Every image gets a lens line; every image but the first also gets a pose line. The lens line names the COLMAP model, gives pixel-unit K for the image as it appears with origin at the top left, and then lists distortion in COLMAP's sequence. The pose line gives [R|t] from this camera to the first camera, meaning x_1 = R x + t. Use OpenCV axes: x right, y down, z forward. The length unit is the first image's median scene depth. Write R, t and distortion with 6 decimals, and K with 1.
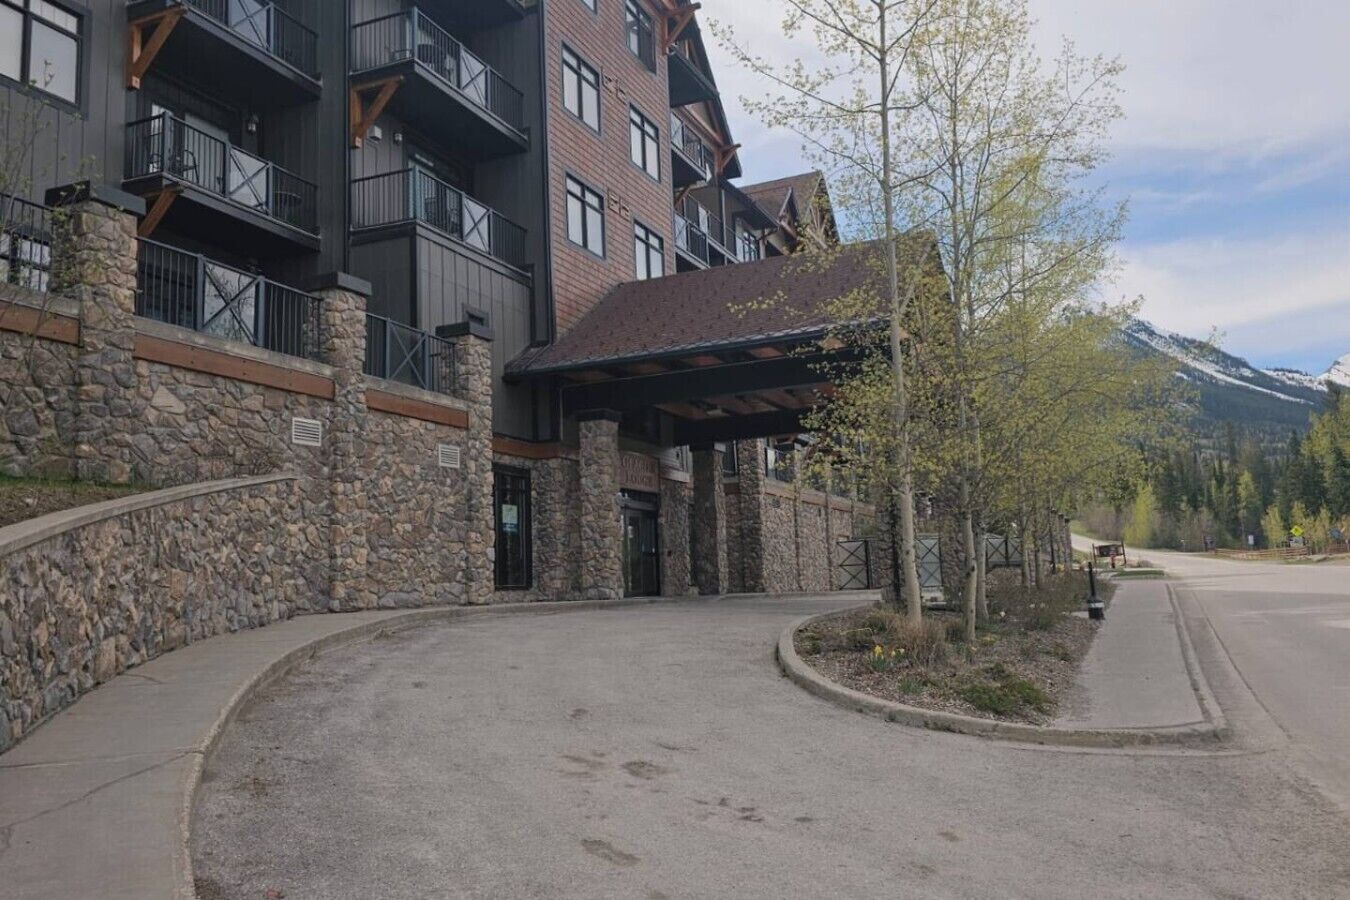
lens RADIAL K [[946.8, 0, 675.0], [0, 946.8, 450.0], [0, 0, 1]] dist [-0.018564, 0.001189]
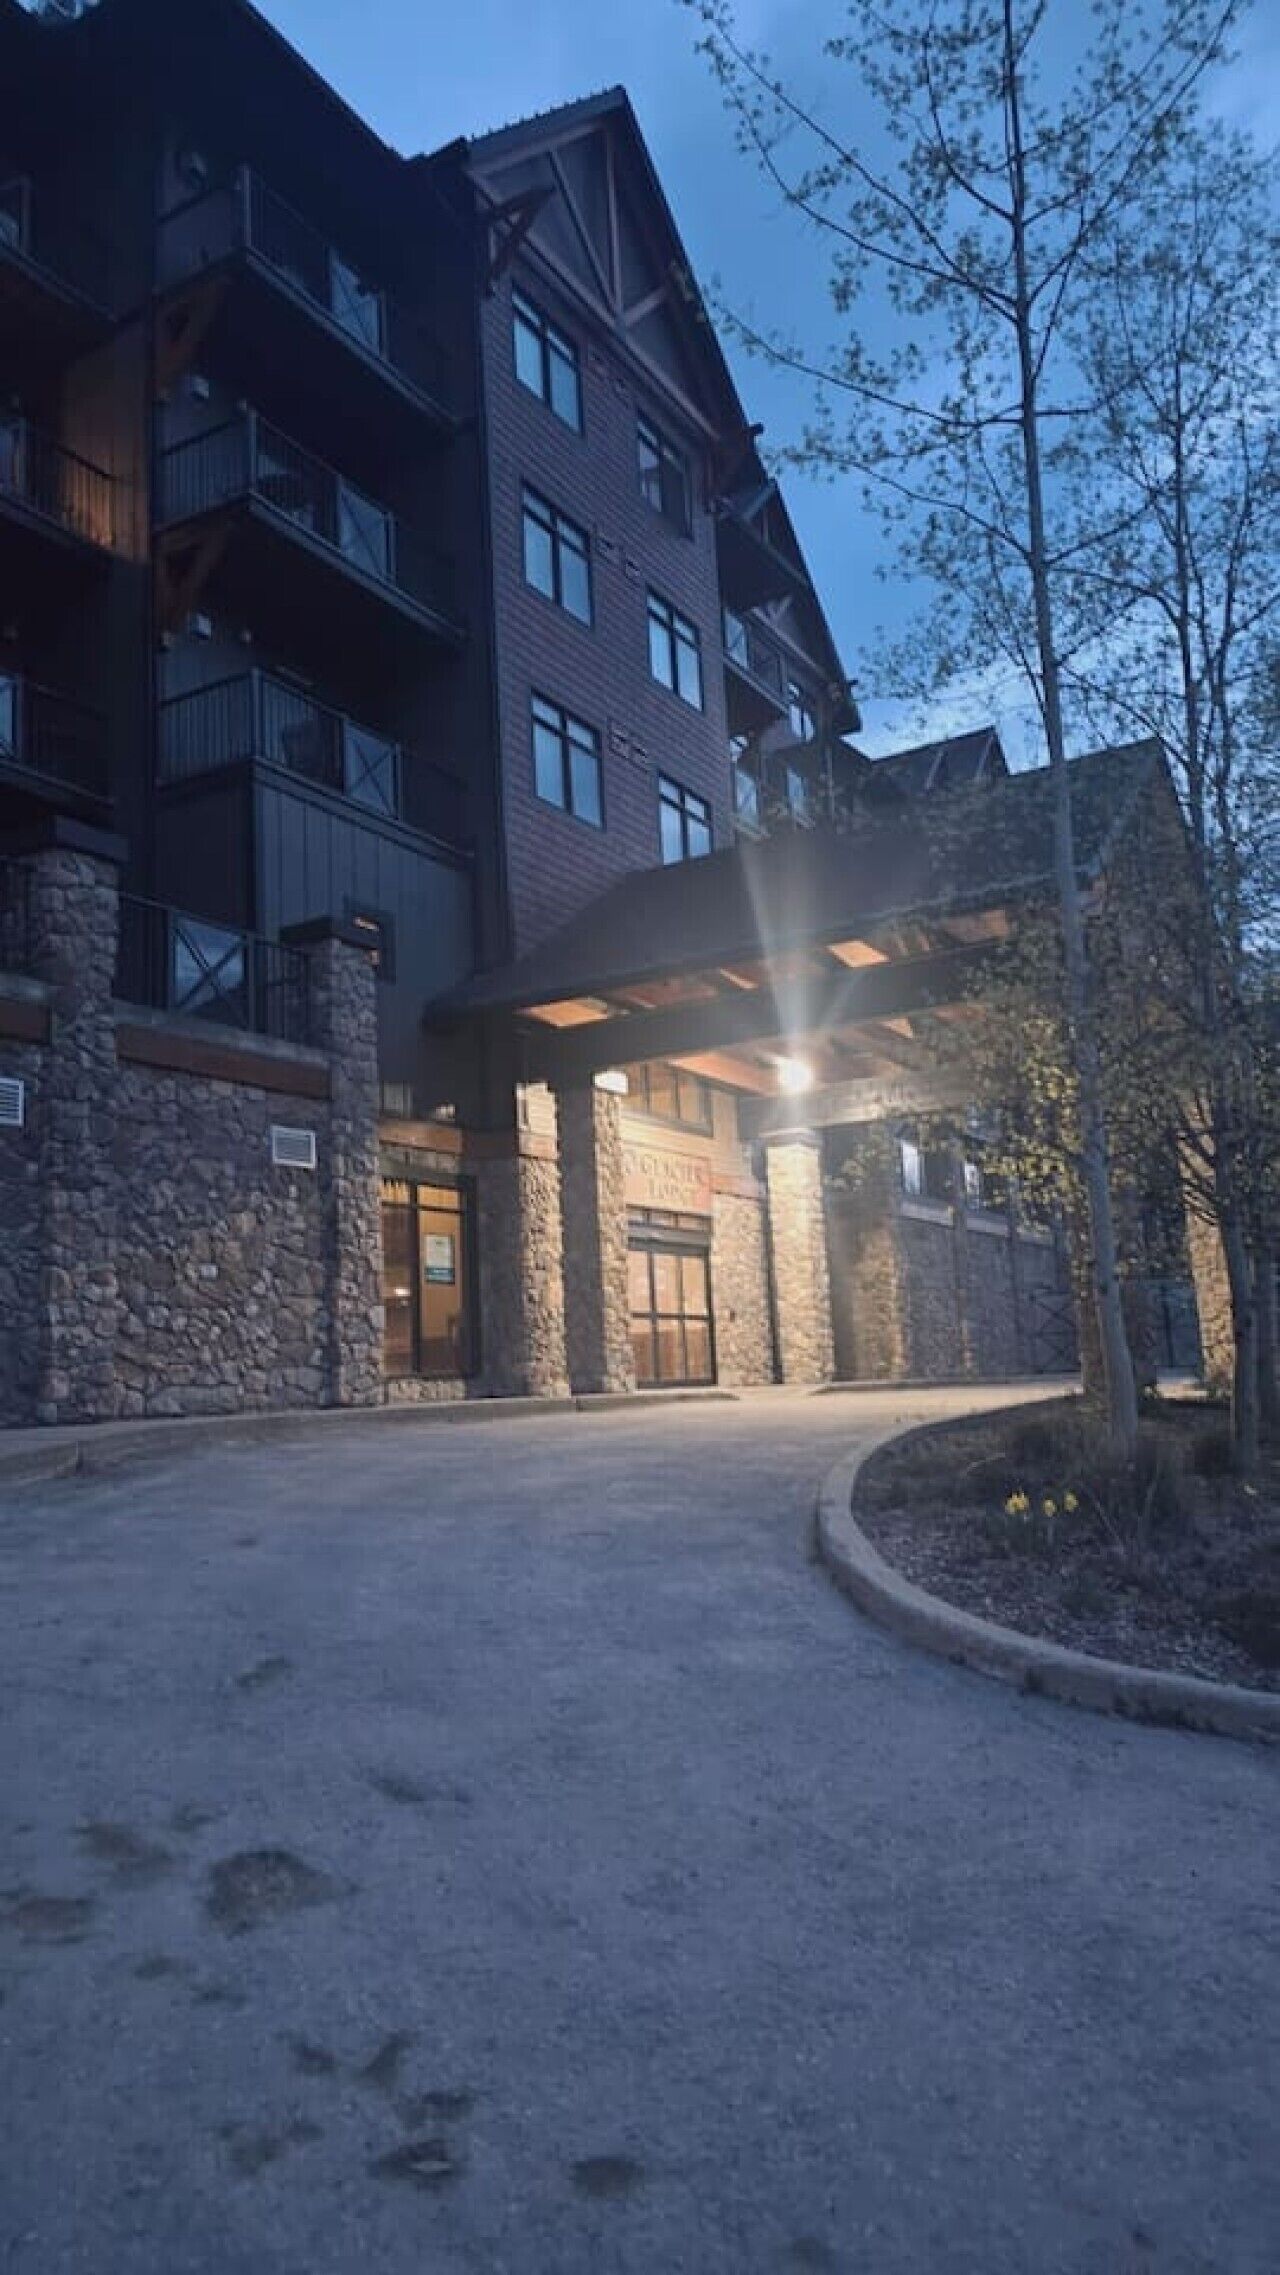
lens RADIAL K [[1418.8, 0, 640.0], [0, 1418.8, 1137.5], [0, 0, 1]] dist [-0.004212, -0.000823]
pose [[0.994204, -0.032384, -0.102521, 0.058982], [0.030123, 0.999269, -0.023530, 0.027682], [0.103208, 0.020305, 0.994452, 0.170086]]
